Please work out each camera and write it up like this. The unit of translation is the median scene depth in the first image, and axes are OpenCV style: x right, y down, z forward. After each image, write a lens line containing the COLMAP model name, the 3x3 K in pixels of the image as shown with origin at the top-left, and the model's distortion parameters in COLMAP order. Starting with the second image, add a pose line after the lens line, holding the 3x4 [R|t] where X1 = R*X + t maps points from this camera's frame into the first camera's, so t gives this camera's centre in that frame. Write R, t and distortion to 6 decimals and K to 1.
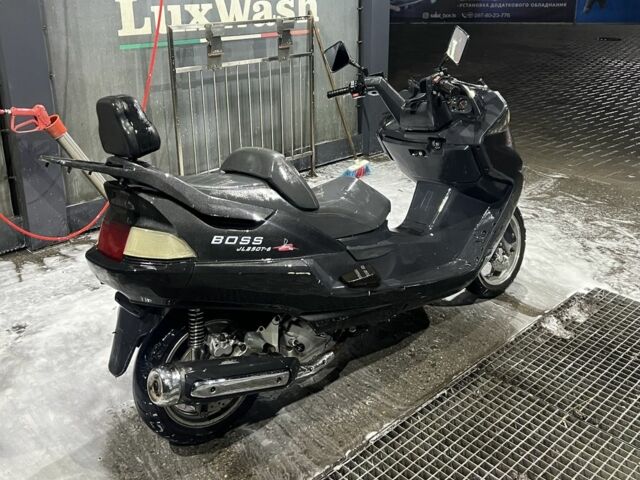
lens RADIAL K [[643.7, 0, 315.2], [0, 643.7, 239.0], [0, 0, 1]] dist [0.015006, 0.000000]
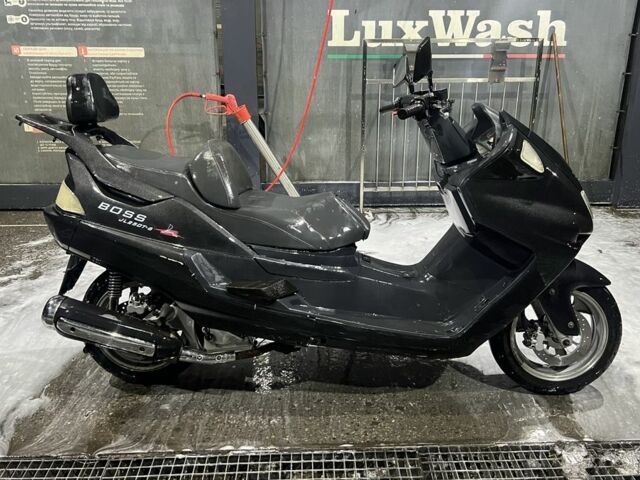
lens RADIAL K [[568.8, 0, 315.6], [0, 568.8, 245.3], [0, 0, 1]] dist [0.047937, -0.050388]
pose [[0.743551, 0.265426, -0.613744, 0.400987], [-0.265933, 0.959516, 0.092783, -0.065986], [0.613524, 0.094226, 0.784034, 0.233477]]
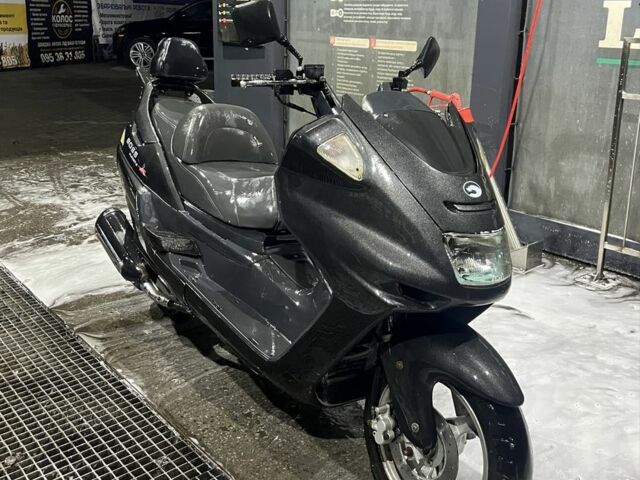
lens RADIAL K [[643.7, 0, 315.6], [0, 643.7, 236.6], [0, 0, 1]] dist [0.015006, 0.000000]
pose [[-0.056820, 0.323027, -0.944683, 0.628398], [-0.405910, 0.857004, 0.317460, -0.223137], [0.912145, 0.401494, 0.082425, 0.701533]]
